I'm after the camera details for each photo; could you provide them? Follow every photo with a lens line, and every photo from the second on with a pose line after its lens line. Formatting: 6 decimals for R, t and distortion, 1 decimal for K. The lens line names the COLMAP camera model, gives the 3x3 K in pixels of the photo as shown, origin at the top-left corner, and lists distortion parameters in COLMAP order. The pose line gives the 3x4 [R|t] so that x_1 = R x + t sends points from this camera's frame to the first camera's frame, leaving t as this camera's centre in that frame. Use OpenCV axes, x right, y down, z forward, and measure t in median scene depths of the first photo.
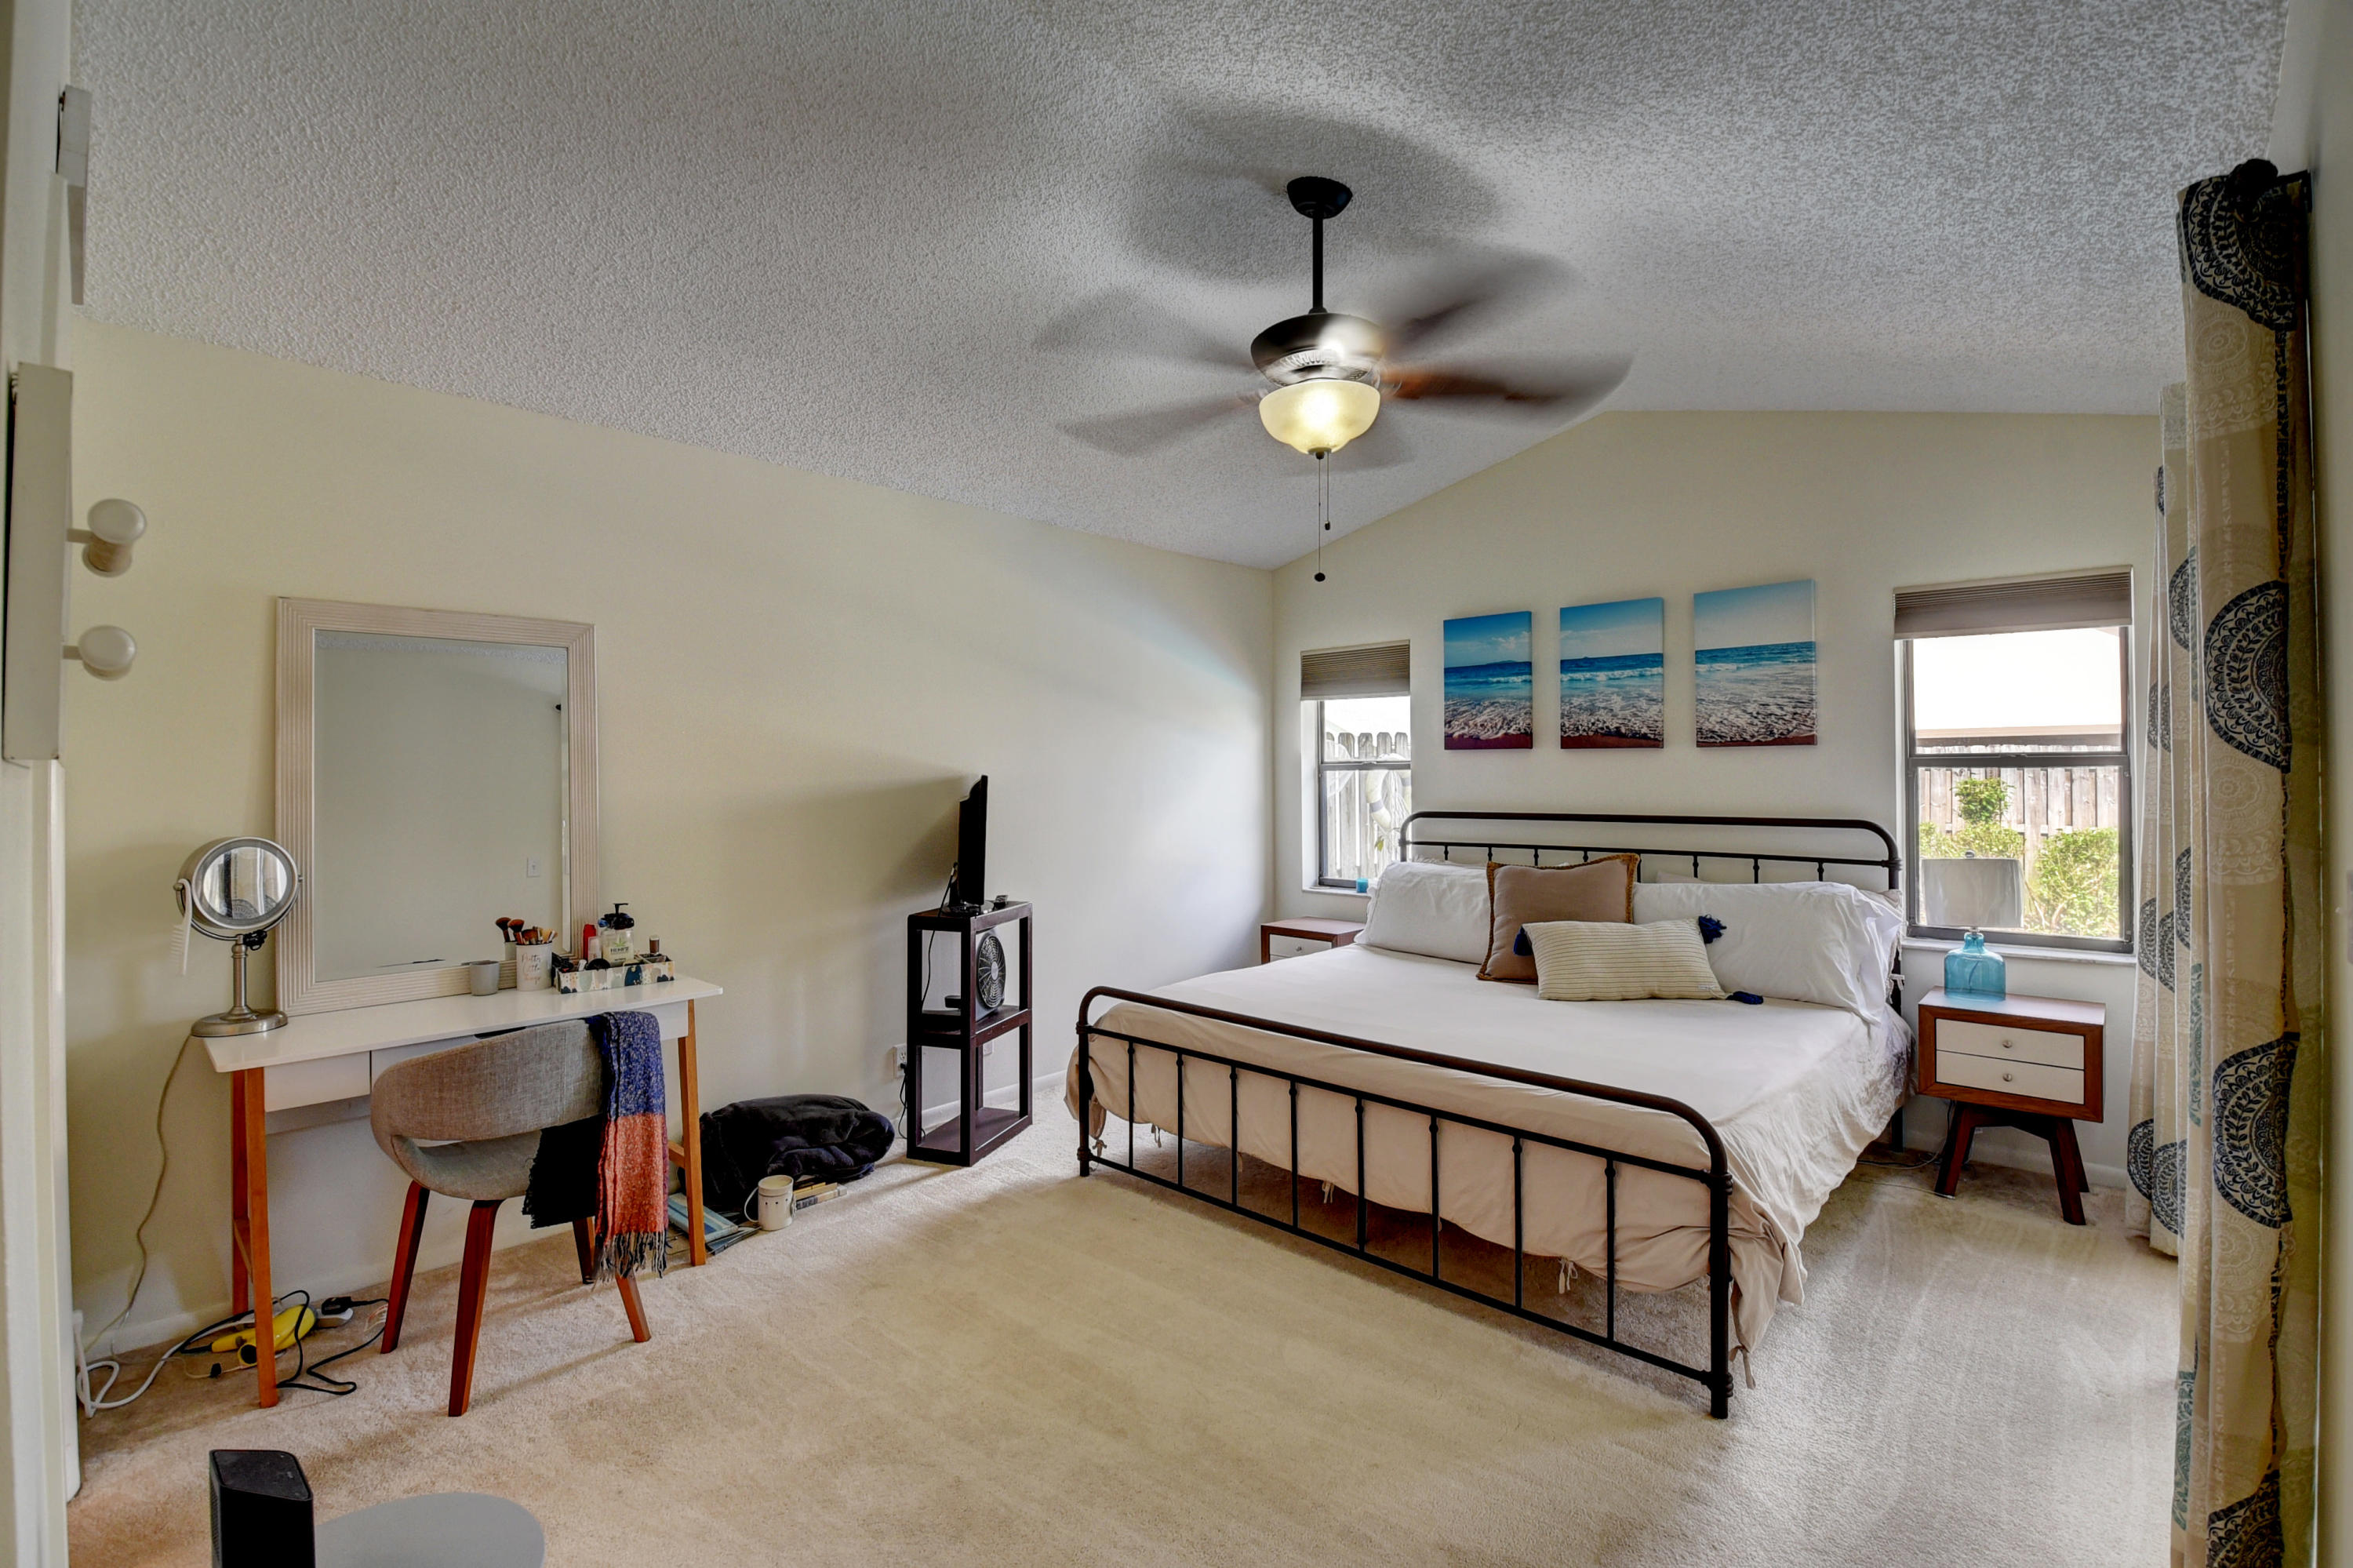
lens RADIAL K [[1045.4, 0, 1143.9], [0, 1045.4, 756.9], [0, 0, 1]] dist [0.008999, -0.019745]
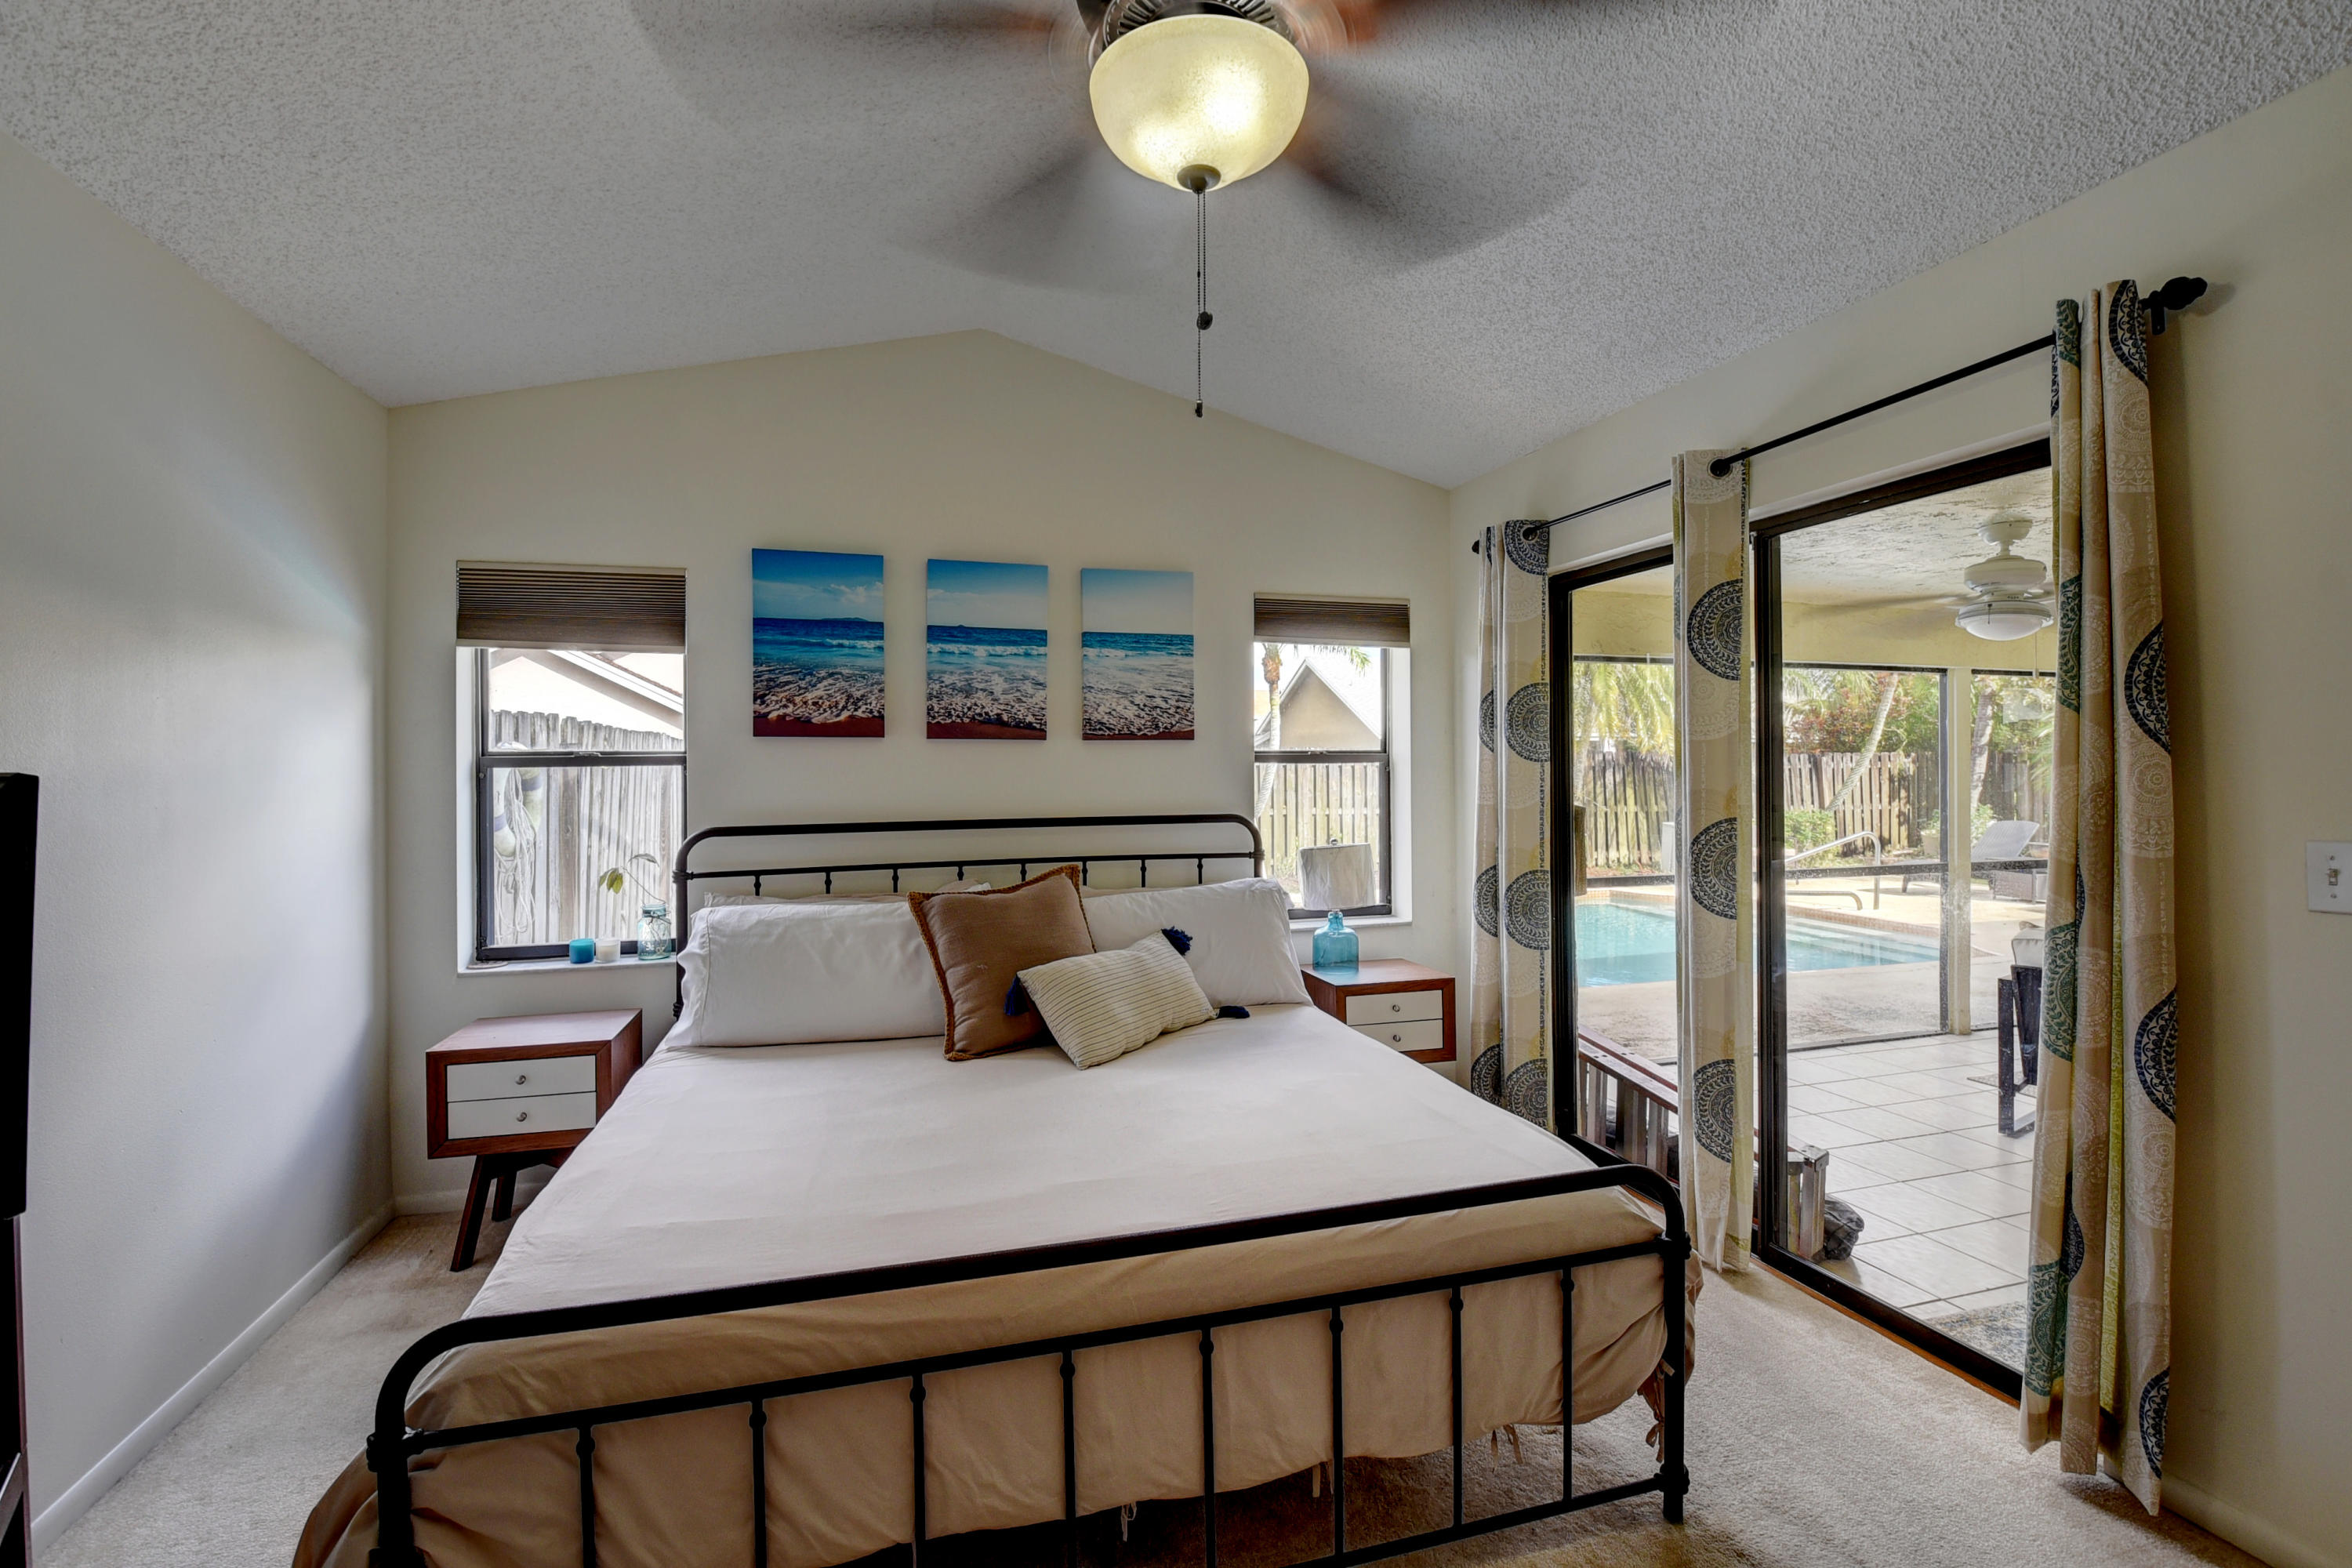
lens RADIAL K [[1045.0, 0, 1215.8], [0, 1045.0, 758.1], [0, 0, 1]] dist [0.008999, -0.019745]
pose [[0.490792, 0.009796, 0.871222, -0.193366], [-0.007685, 0.999947, -0.006914, 0.011553], [-0.871243, -0.003302, 0.490841, 0.465930]]
